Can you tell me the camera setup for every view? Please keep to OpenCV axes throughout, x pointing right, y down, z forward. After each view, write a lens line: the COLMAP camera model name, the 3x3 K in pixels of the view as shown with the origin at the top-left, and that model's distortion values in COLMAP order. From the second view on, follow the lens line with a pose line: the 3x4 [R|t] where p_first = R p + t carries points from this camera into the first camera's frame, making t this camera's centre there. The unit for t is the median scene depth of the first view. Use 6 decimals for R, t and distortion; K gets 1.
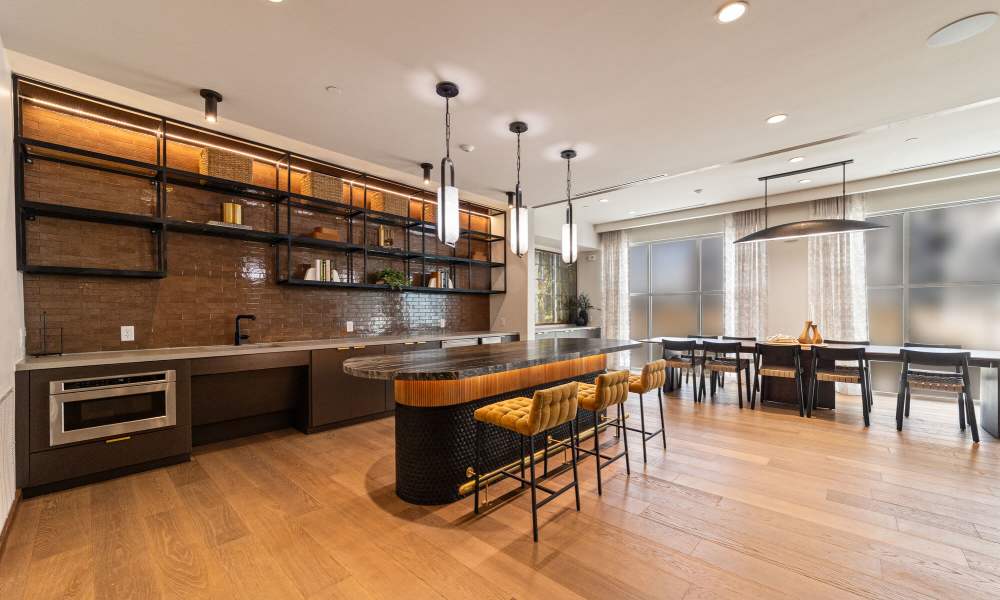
lens RADIAL K [[387.7, 0, 500.6], [0, 387.7, 311.7], [0, 0, 1]] dist [-0.000535, -0.000107]
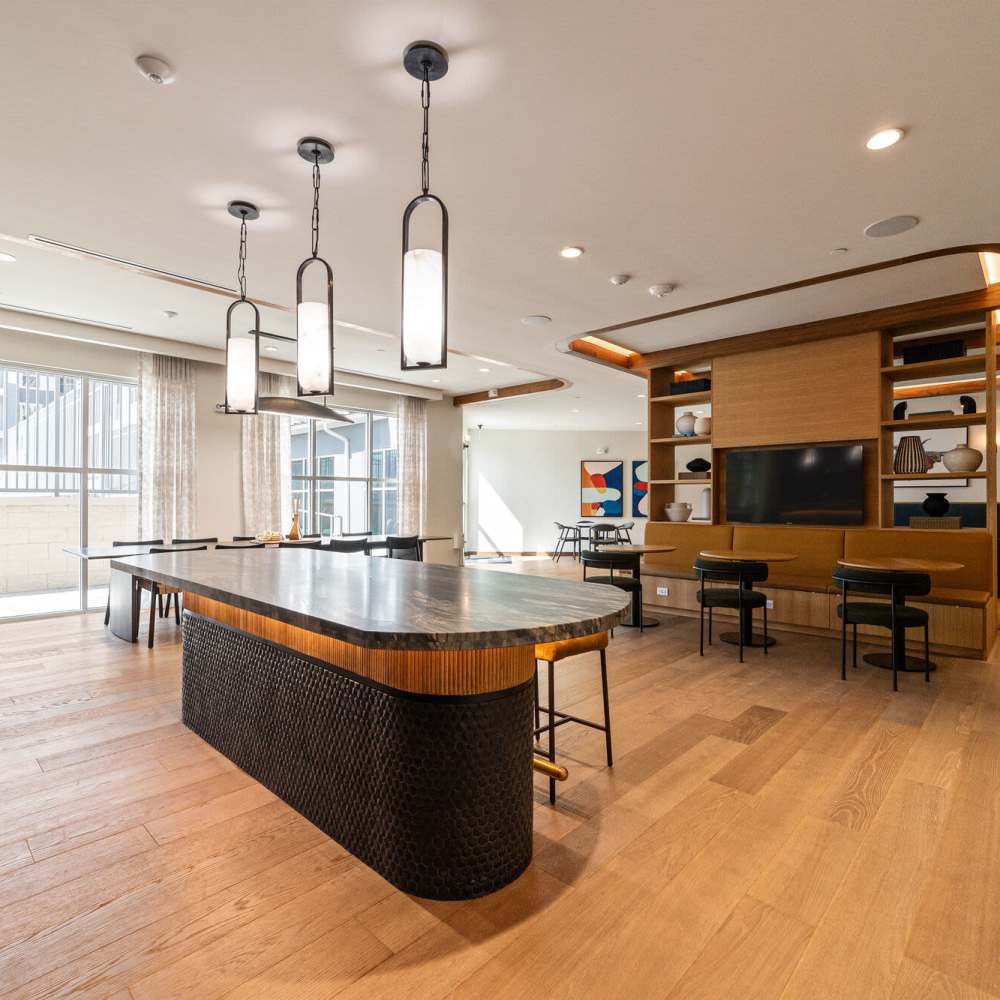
lens RADIAL K [[581.3, 0, 500.0], [0, 581.3, 500.0], [0, 0, 1]] dist [-0.001157, 0.000521]
pose [[0.008771, 0.007544, 0.999933, -0.779217], [-0.002612, 0.999968, -0.007521, 0.003493], [-0.999958, -0.002545, 0.008790, 0.788957]]
